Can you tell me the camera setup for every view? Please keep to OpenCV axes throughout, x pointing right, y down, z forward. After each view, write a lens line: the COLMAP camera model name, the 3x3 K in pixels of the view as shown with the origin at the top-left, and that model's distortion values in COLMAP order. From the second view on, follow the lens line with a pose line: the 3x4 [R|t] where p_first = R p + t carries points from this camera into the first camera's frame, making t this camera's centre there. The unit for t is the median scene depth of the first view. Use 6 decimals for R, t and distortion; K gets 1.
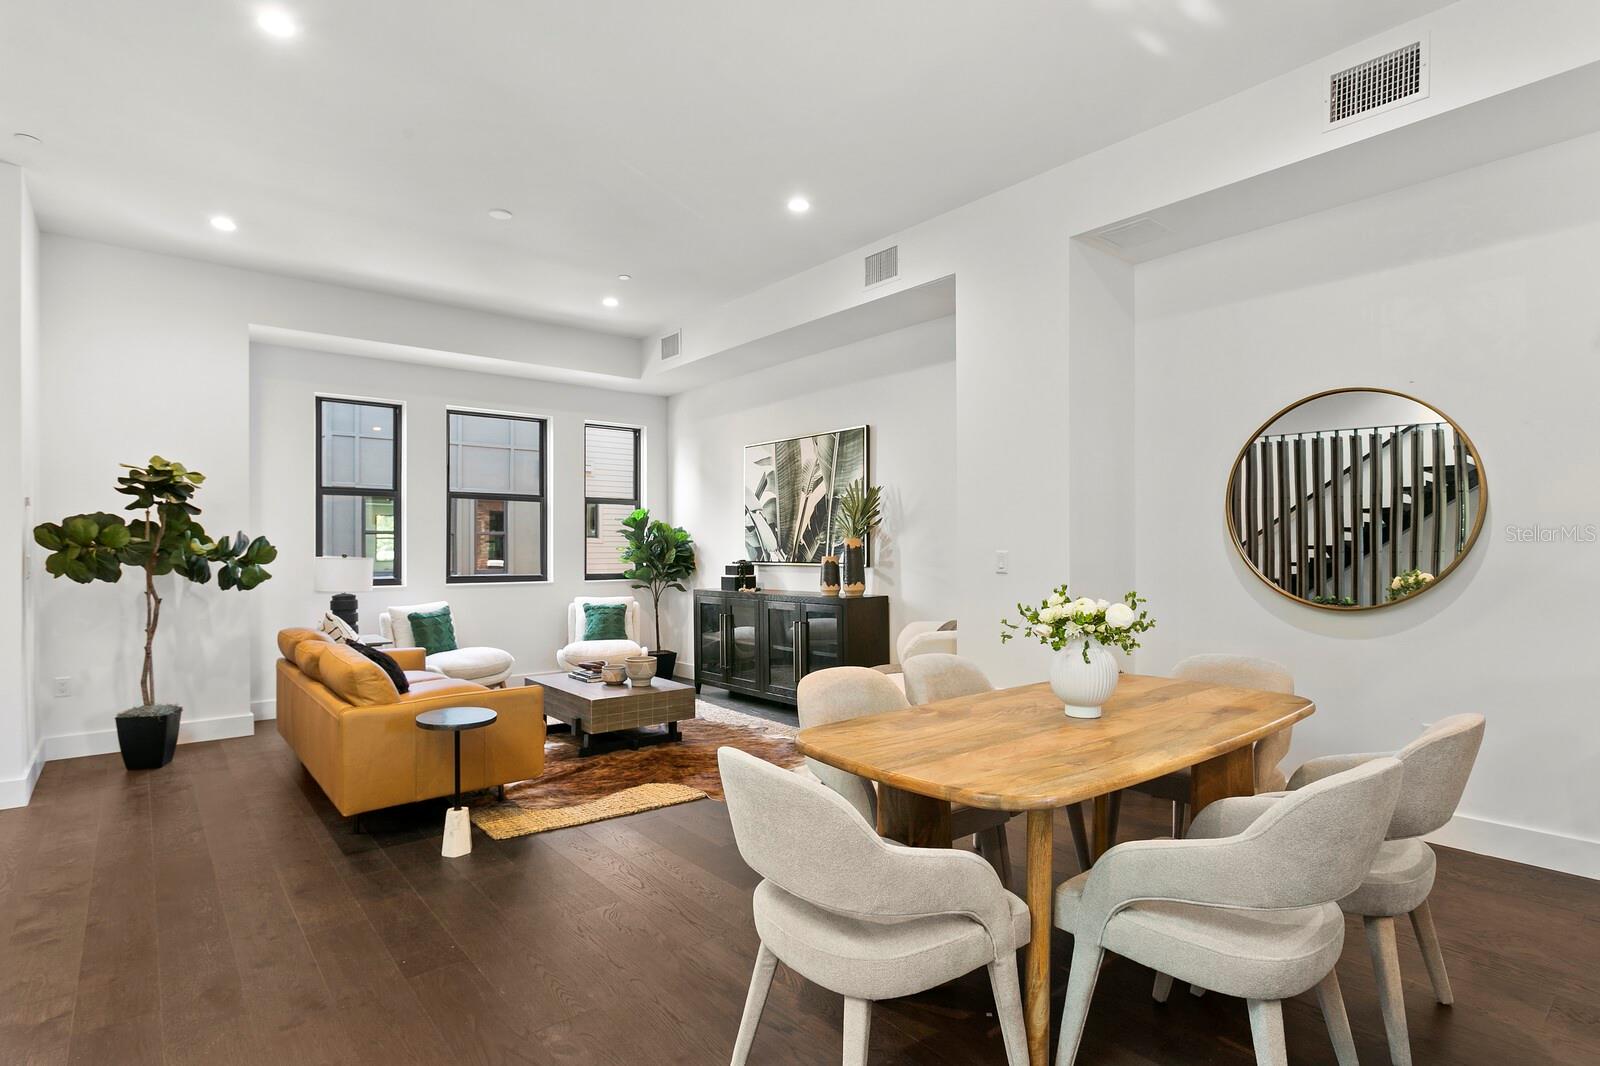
lens RADIAL K [[786.2, 0, 782.0], [0, 786.2, 544.7], [0, 0, 1]] dist [-0.013366, 0.004733]
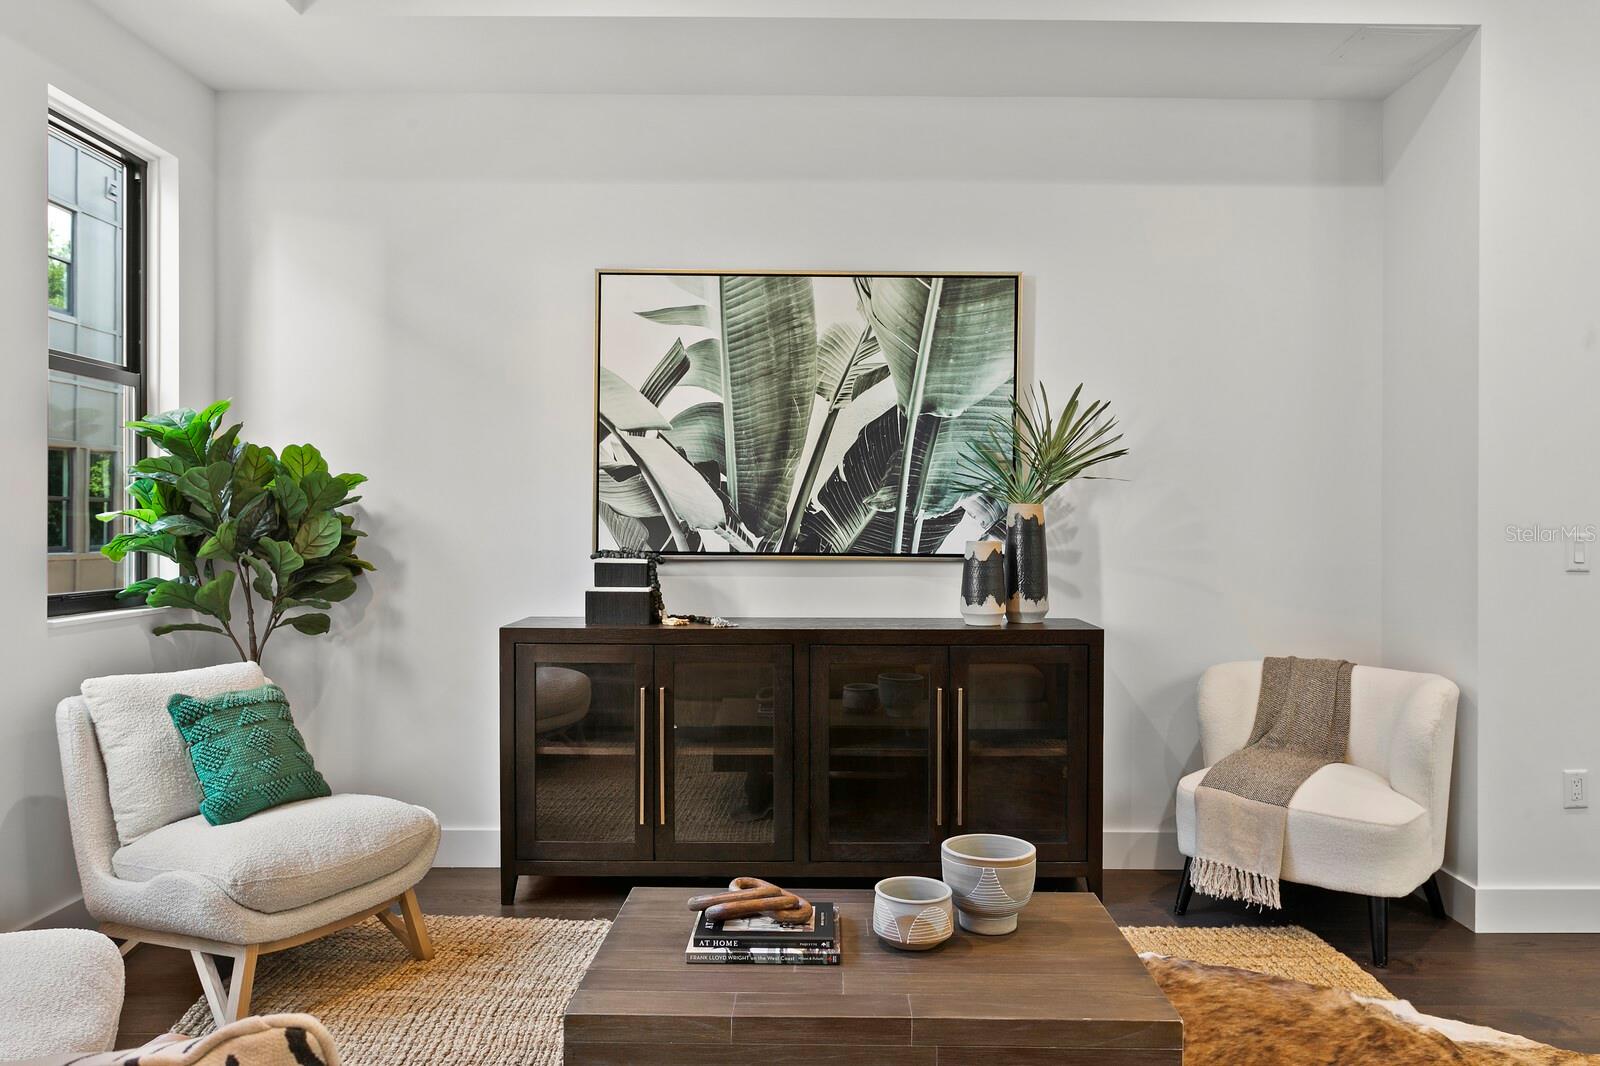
lens RADIAL K [[1080.5, 0, 804.3], [0, 1080.5, 532.6], [0, 0, 1]] dist [-0.016358, -0.005111]
pose [[0.636639, 0.006632, 0.771134, -0.473112], [-0.014183, 0.999895, 0.003110, 0.009092], [-0.771032, -0.012917, 0.636666, 0.642771]]
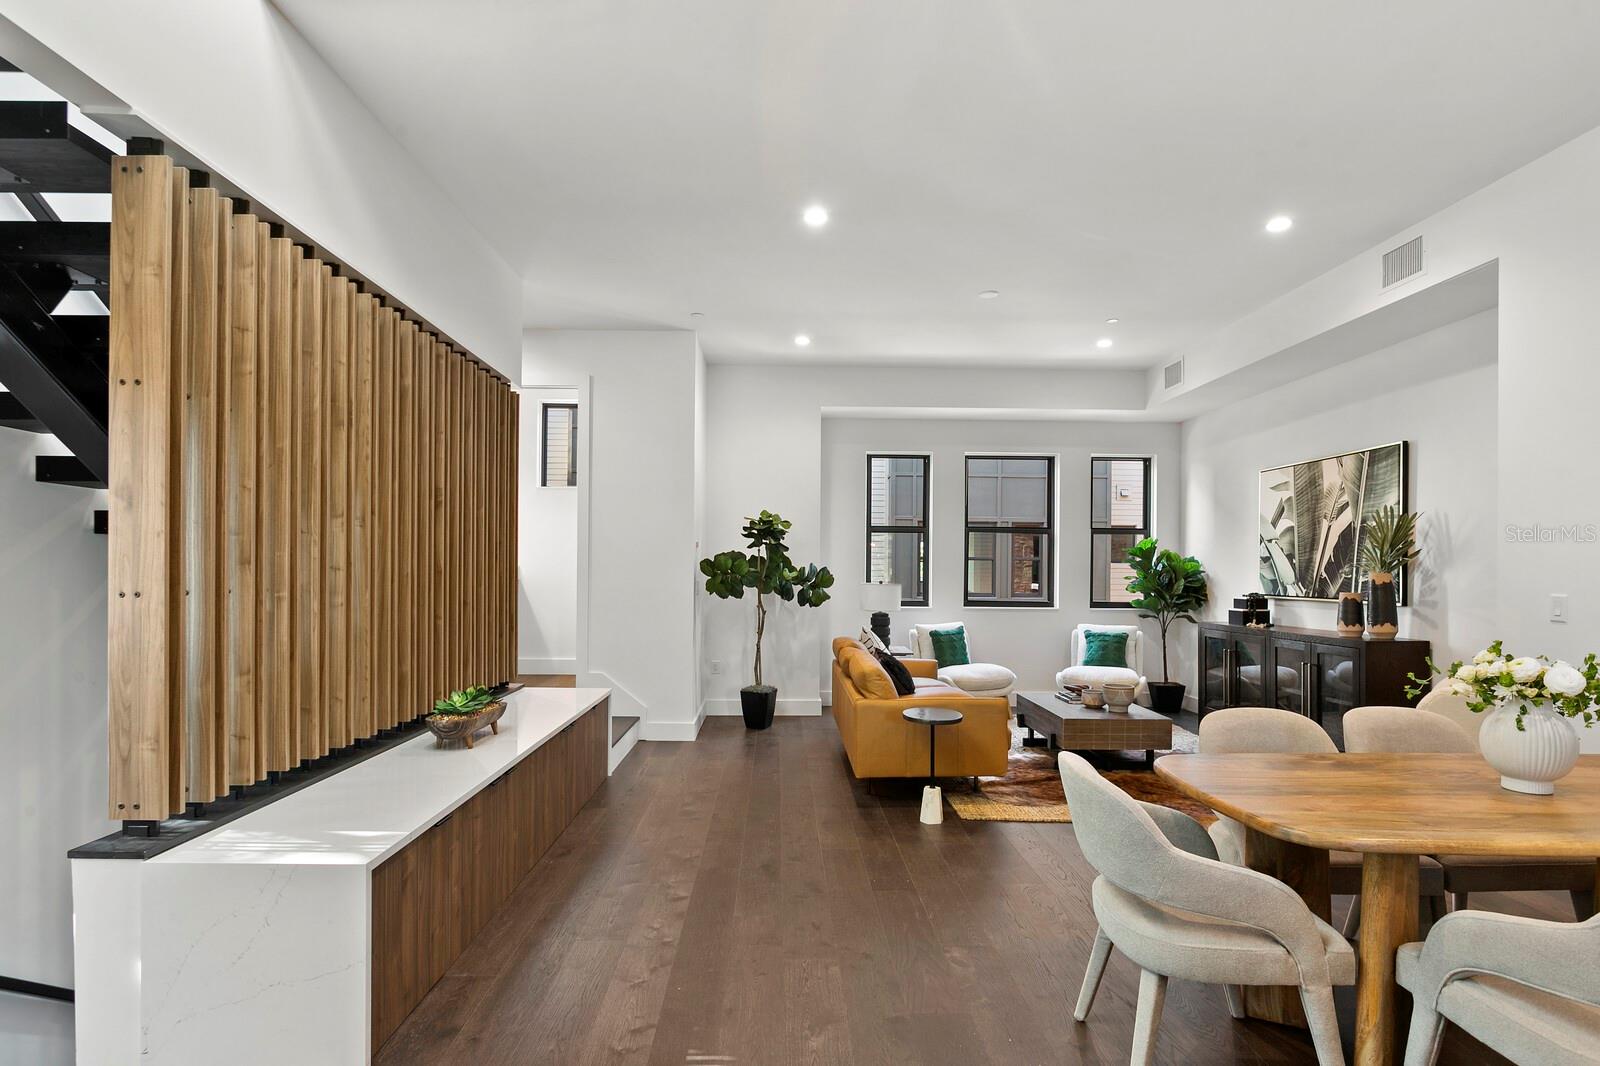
lens RADIAL K [[786.2, 0, 806.7], [0, 786.2, 570.0], [0, 0, 1]] dist [-0.013366, 0.004733]
pose [[0.794196, 0.009319, -0.607590, 0.104455], [-0.006822, 0.999956, 0.006421, -0.011571], [0.607624, -0.000954, 0.794225, -0.072856]]
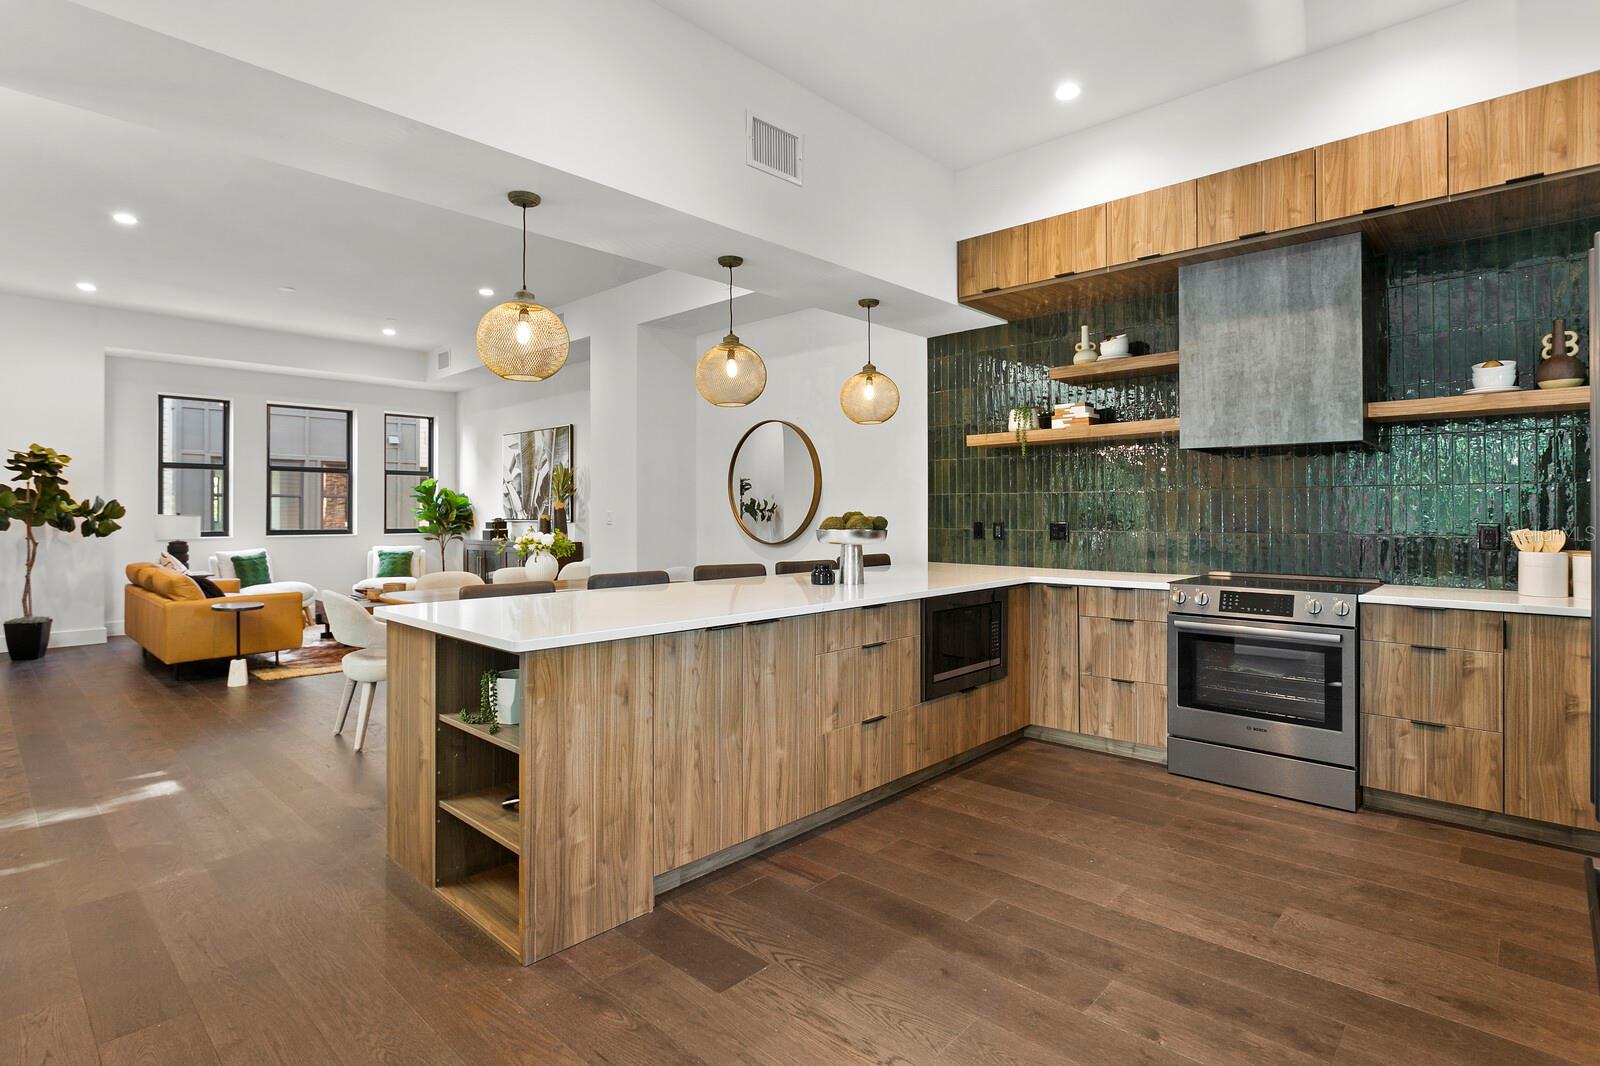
lens RADIAL K [[786.2, 0, 778.5], [0, 786.2, 504.1], [0, 0, 1]] dist [-0.013366, 0.004733]
pose [[0.992502, 0.002916, 0.122196, 0.297180], [-0.002317, 0.999985, -0.005043, 0.001381], [-0.122209, 0.004722, 0.992493, -0.458443]]
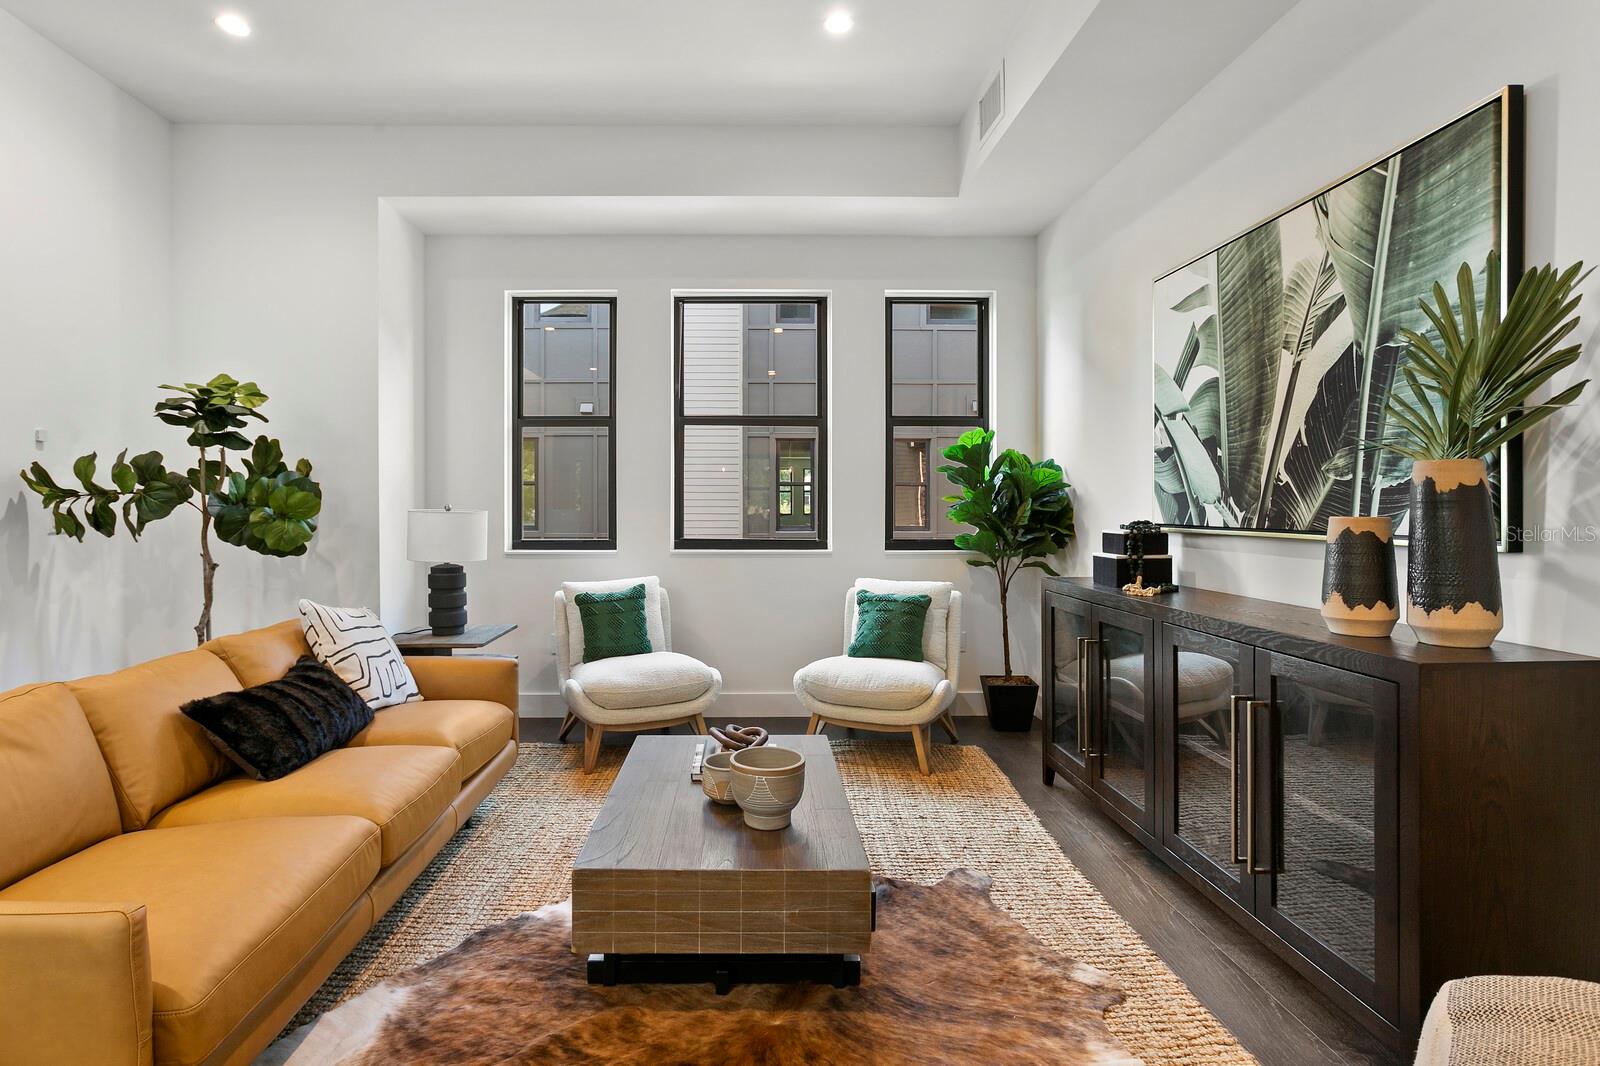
lens RADIAL K [[786.2, 0, 760.0], [0, 786.2, 508.4], [0, 0, 1]] dist [-0.013366, 0.004733]
pose [[0.795650, 0.005004, -0.605736, 0.056963], [0.001940, 0.999940, 0.010809, 0.007001], [0.605753, -0.009775, 0.795593, 0.555657]]
